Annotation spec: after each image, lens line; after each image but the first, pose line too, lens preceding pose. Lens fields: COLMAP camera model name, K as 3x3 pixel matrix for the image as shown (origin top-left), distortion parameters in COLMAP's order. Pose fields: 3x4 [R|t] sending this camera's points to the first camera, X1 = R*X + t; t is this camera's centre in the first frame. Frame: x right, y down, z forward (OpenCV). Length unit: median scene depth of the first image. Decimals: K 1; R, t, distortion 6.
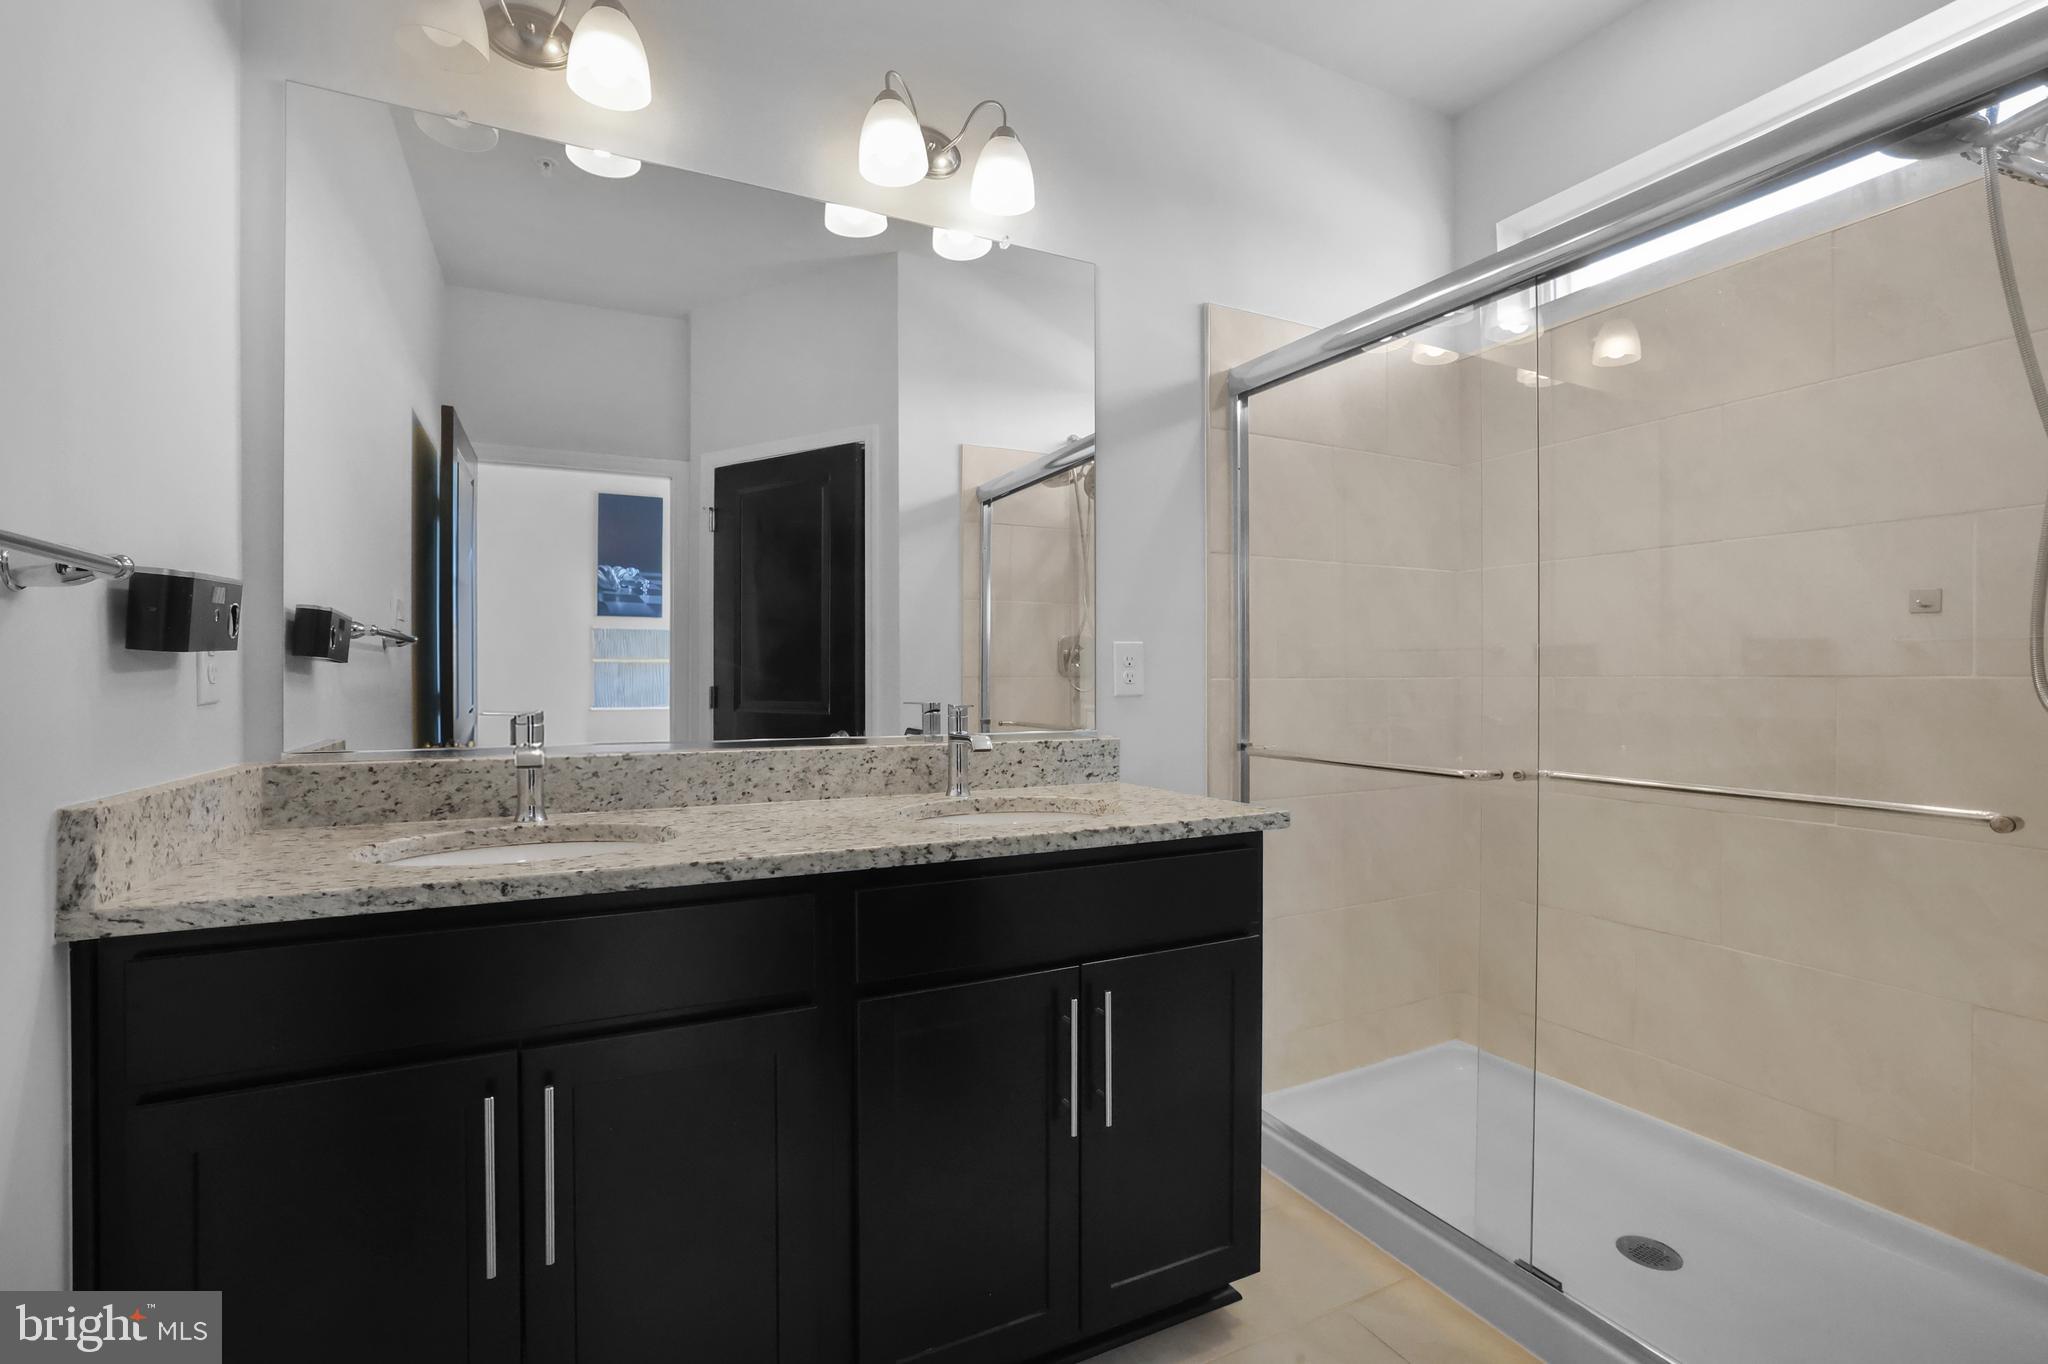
lens RADIAL K [[912.9, 0, 1032.1], [0, 912.9, 679.6], [0, 0, 1]] dist [-0.051665, 0.021736]
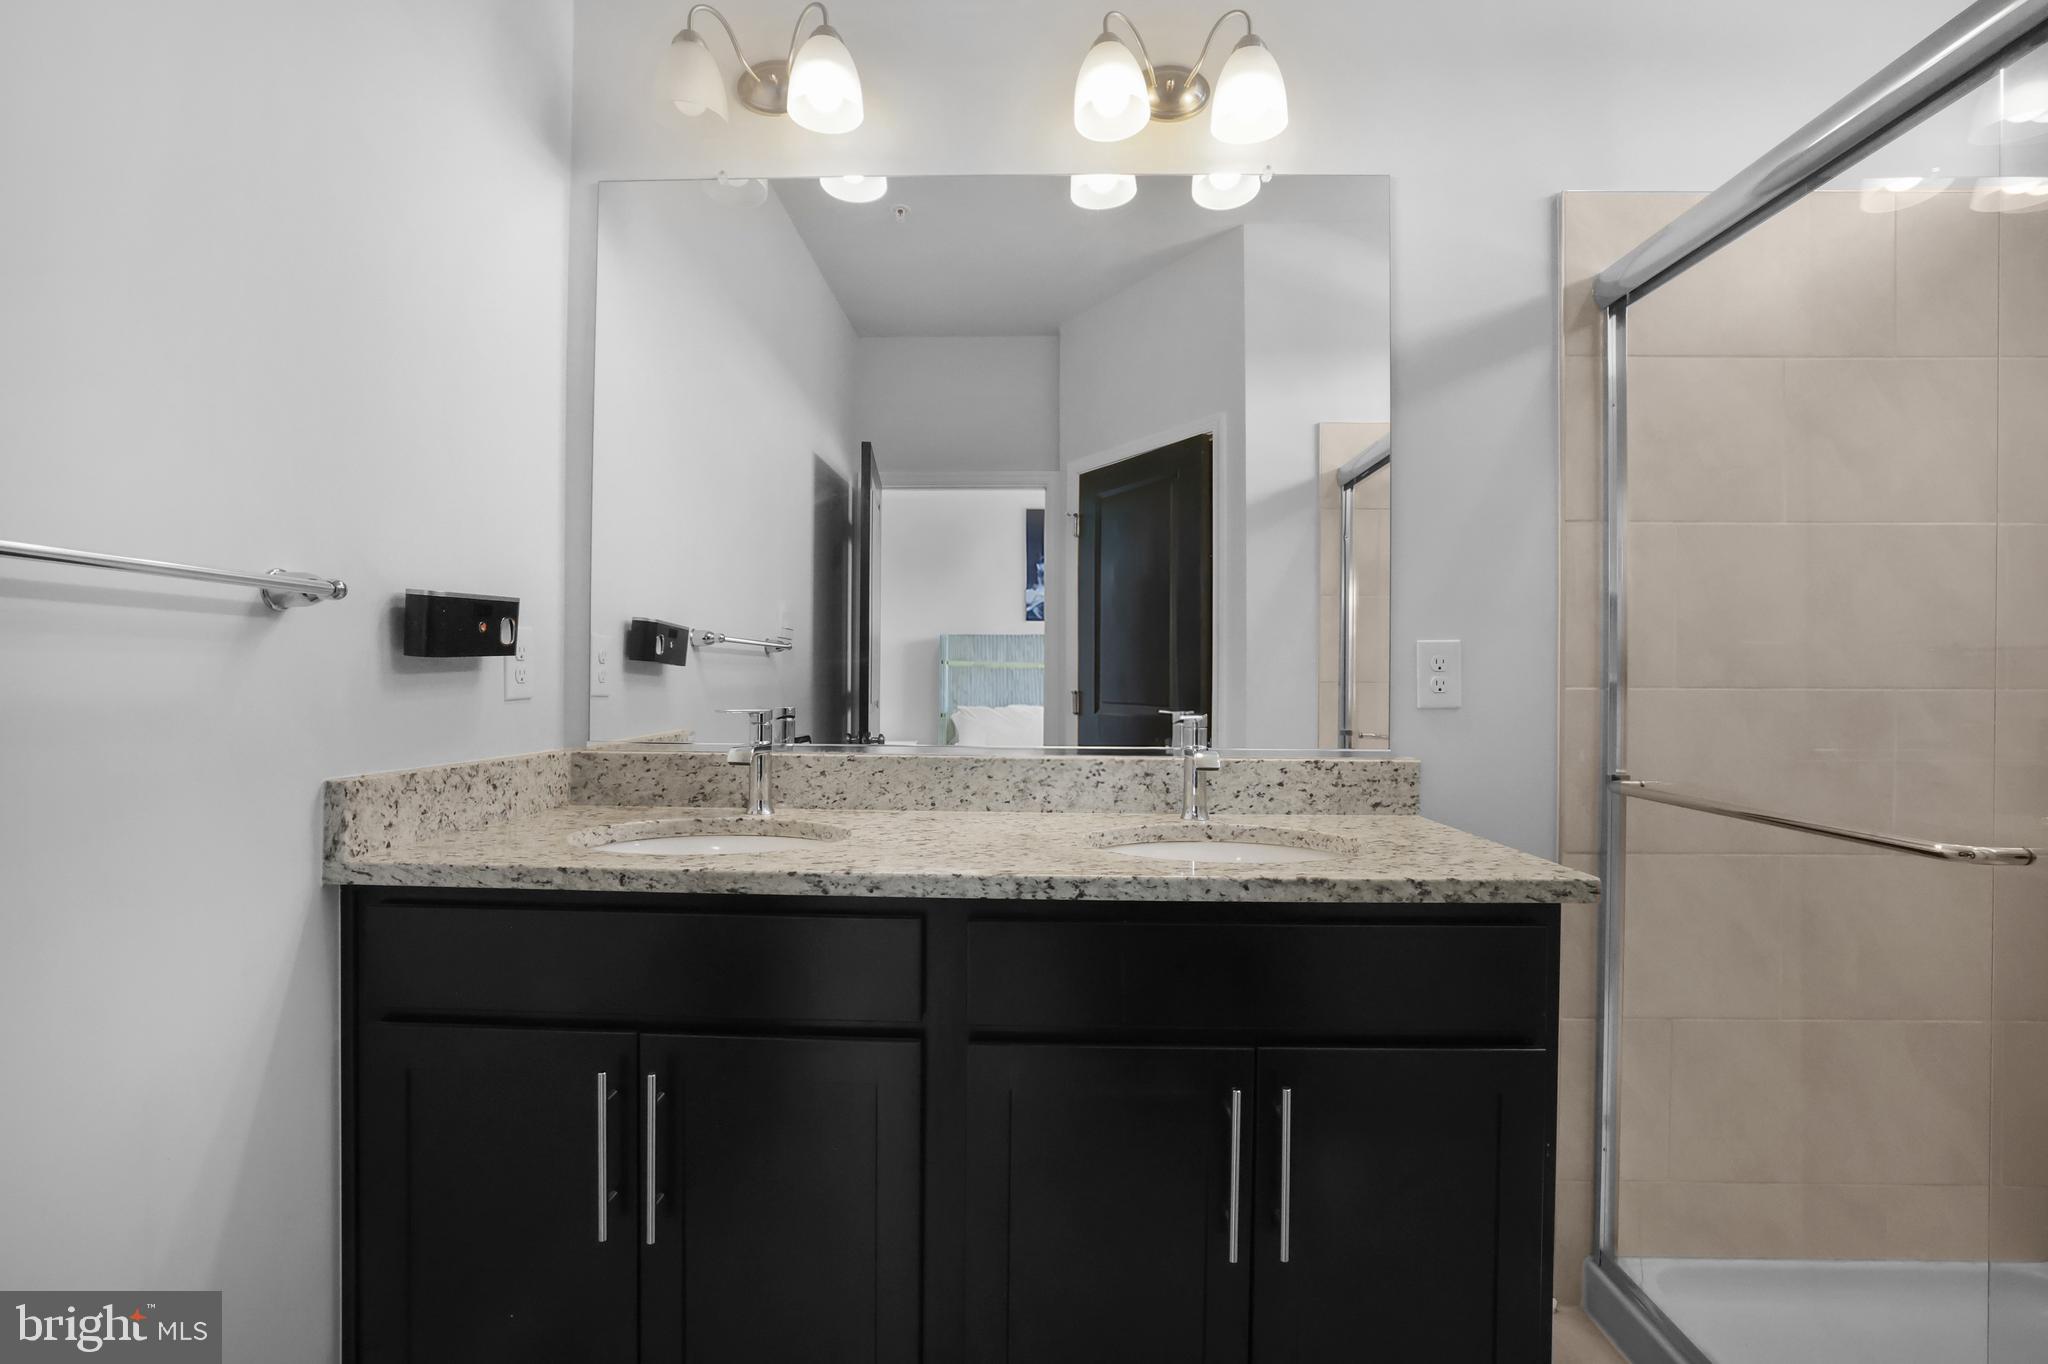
lens RADIAL K [[912.9, 0, 1032.1], [0, 912.9, 679.6], [0, 0, 1]] dist [-0.051665, 0.021736]
pose [[0.881554, 0.007290, -0.472027, 0.244131], [-0.009051, 0.999958, -0.001459, -0.003952], [0.471996, 0.005559, 0.881583, 0.206256]]
